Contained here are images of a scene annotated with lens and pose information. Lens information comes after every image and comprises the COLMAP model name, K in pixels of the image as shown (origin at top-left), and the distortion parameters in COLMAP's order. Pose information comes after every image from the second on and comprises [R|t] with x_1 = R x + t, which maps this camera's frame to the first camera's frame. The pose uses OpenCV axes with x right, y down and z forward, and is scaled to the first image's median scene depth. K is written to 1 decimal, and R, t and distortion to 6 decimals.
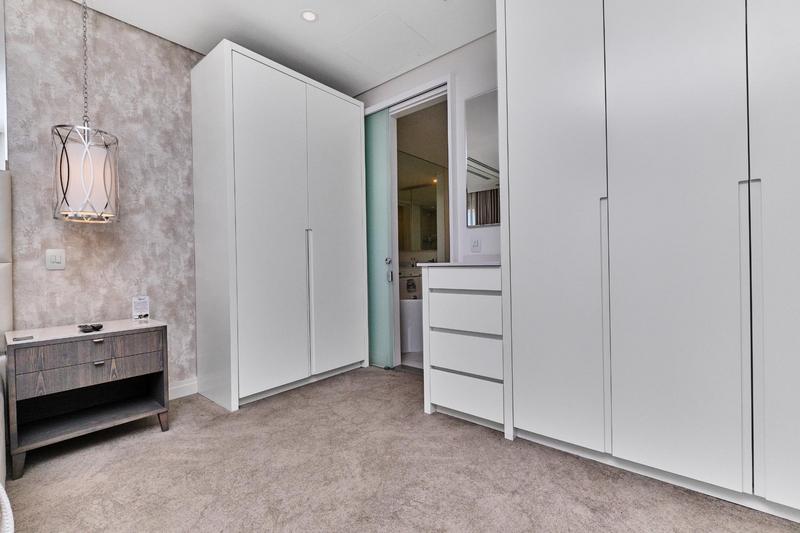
lens RADIAL K [[356.9, 0, 400.0], [0, 356.9, 266.5], [0, 0, 1]] dist [-0.001195, -0.000306]
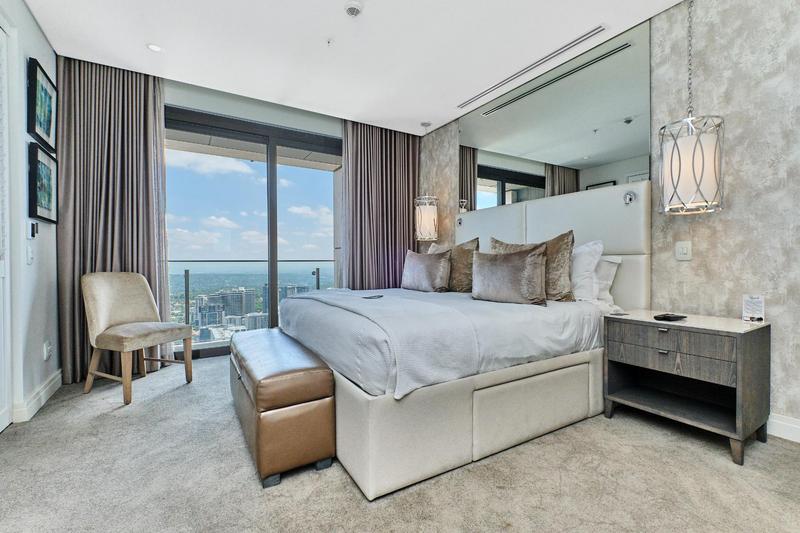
lens RADIAL K [[356.9, 0, 400.0], [0, 356.9, 266.5], [0, 0, 1]] dist [-0.001195, -0.000306]
pose [[-0.303506, 0.028421, -0.952406, 0.327902], [0.002625, 0.999576, 0.028993, -0.006772], [0.952826, 0.006300, -0.303451, 0.530042]]
